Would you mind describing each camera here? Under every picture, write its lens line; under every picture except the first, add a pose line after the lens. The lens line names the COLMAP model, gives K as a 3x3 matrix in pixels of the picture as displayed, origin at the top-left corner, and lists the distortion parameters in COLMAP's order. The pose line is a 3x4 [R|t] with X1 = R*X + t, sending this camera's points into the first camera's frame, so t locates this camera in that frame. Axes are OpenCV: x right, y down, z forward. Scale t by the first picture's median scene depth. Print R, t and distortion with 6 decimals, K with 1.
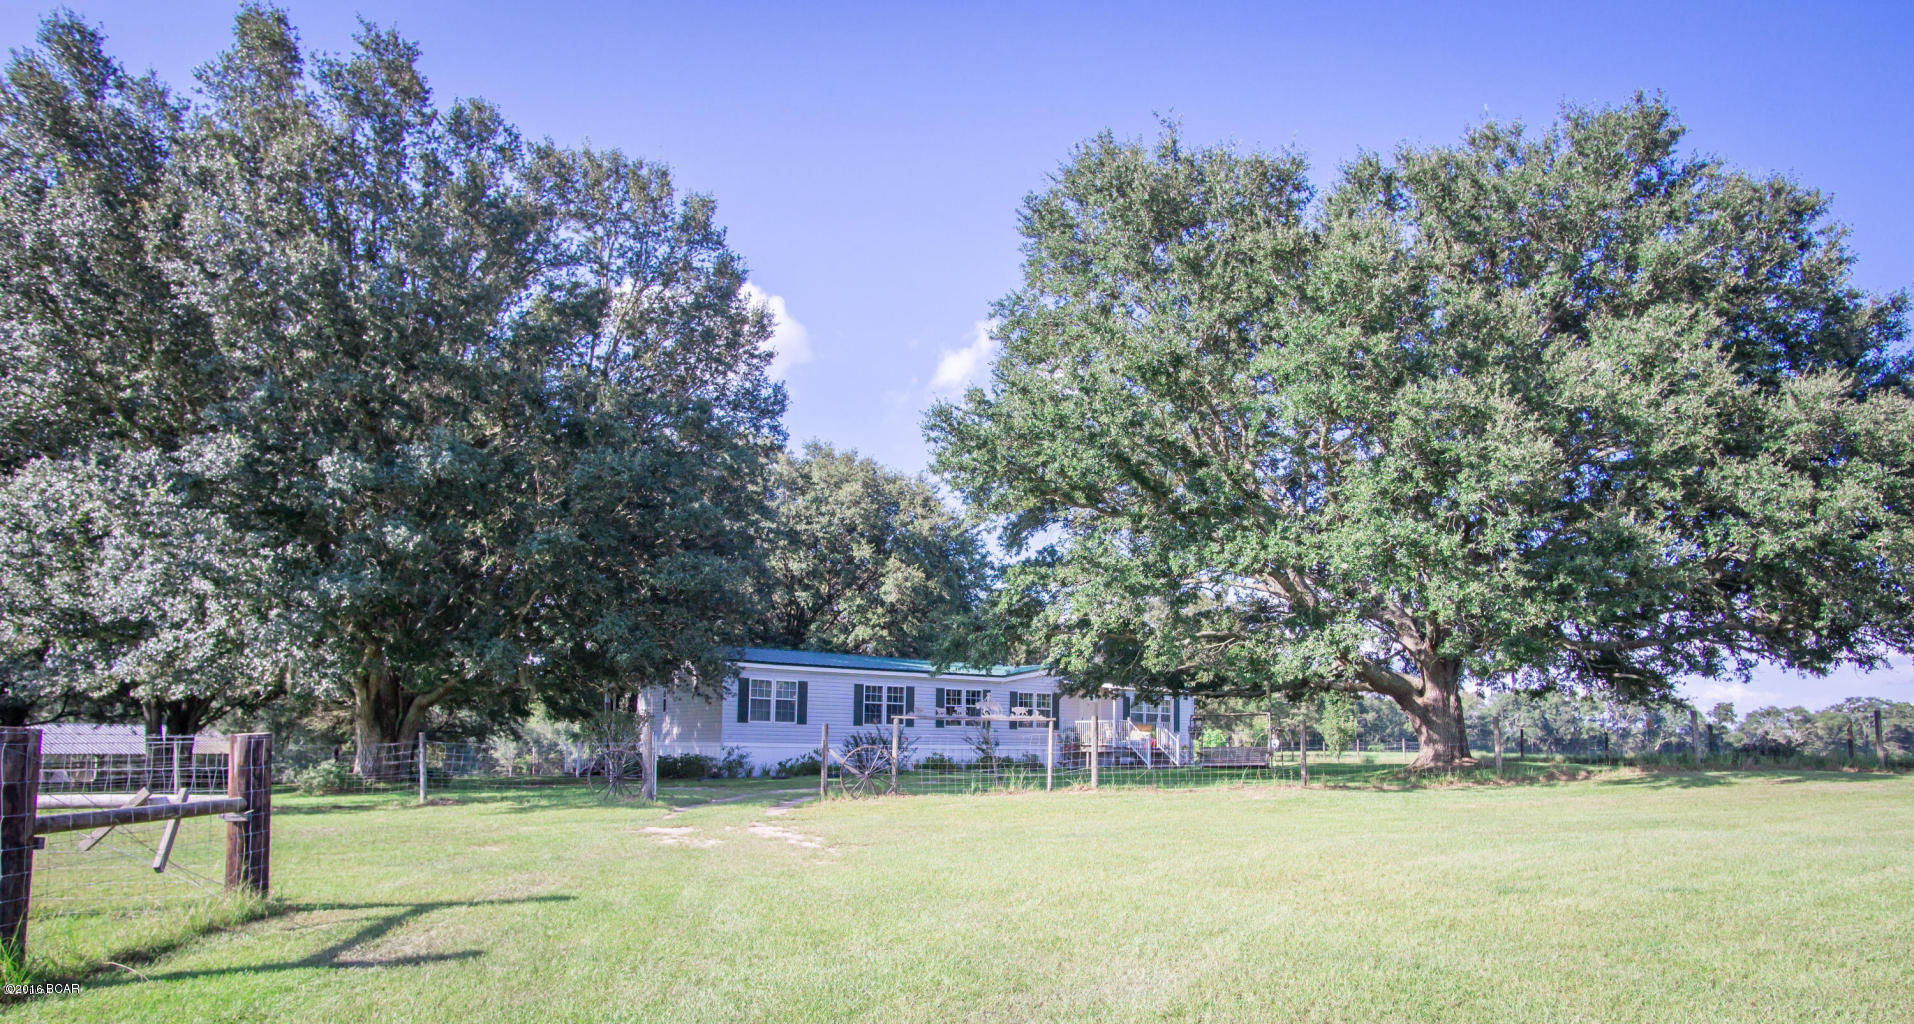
lens RADIAL K [[1533.9, 0, 957.0], [0, 1533.9, 512.0], [0, 0, 1]] dist [-0.008154, -0.002304]
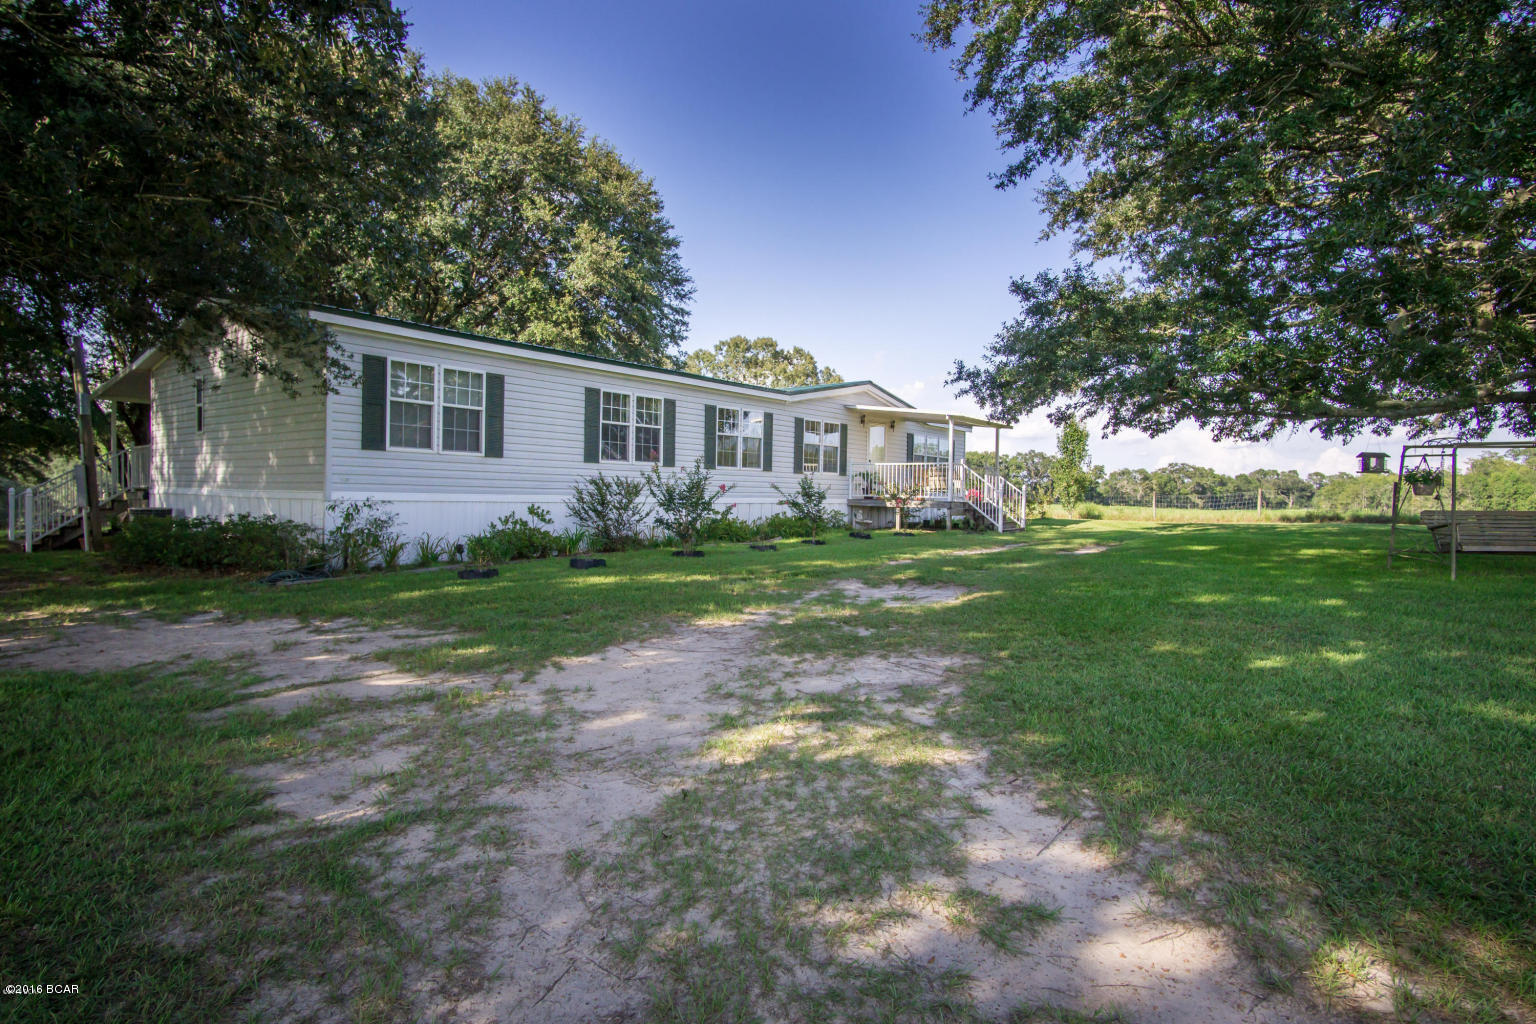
lens RADIAL K [[1036.8, 0, 806.8], [0, 1036.8, 511.9], [0, 0, 1]] dist [0.000943, 0.001262]
pose [[0.956025, 0.002101, 0.293279, -0.097025], [-0.052133, 0.985267, 0.162886, 0.088943], [-0.288616, -0.171012, 0.942049, 0.602014]]
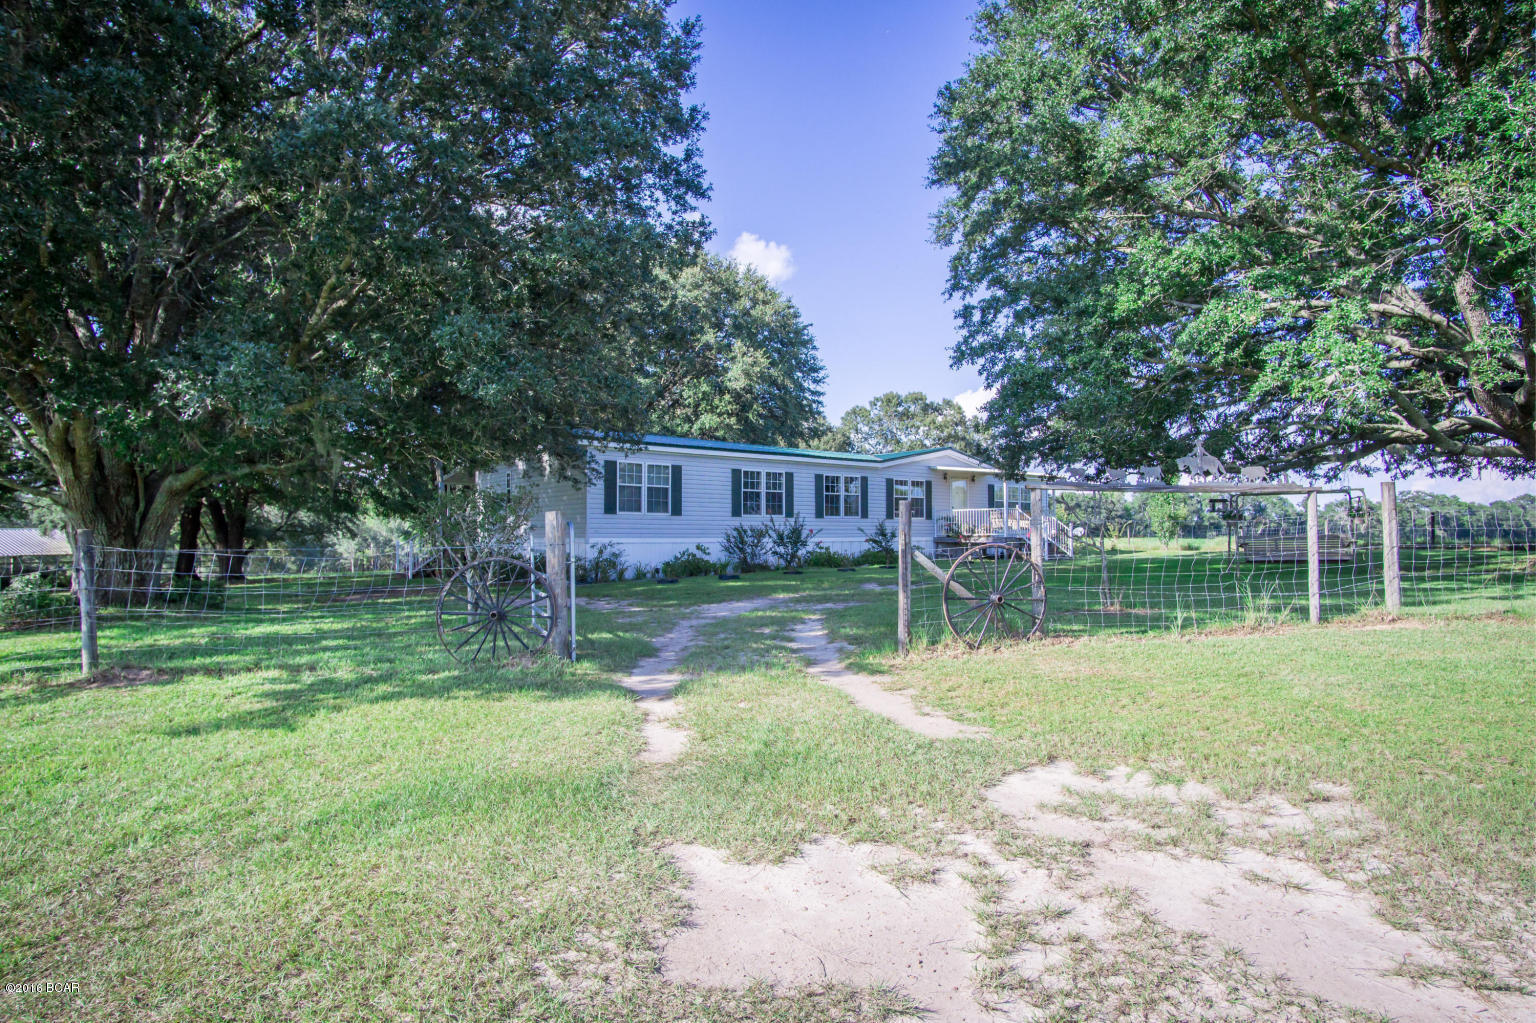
lens RADIAL K [[1088.1, 0, 716.4], [0, 1088.1, 476.9], [0, 0, 1]] dist [-0.003138, -0.000073]
pose [[0.999272, -0.011355, 0.036431, -0.095041], [0.007785, 0.995286, 0.096672, 0.055800], [-0.037357, -0.096318, 0.994649, 0.379953]]
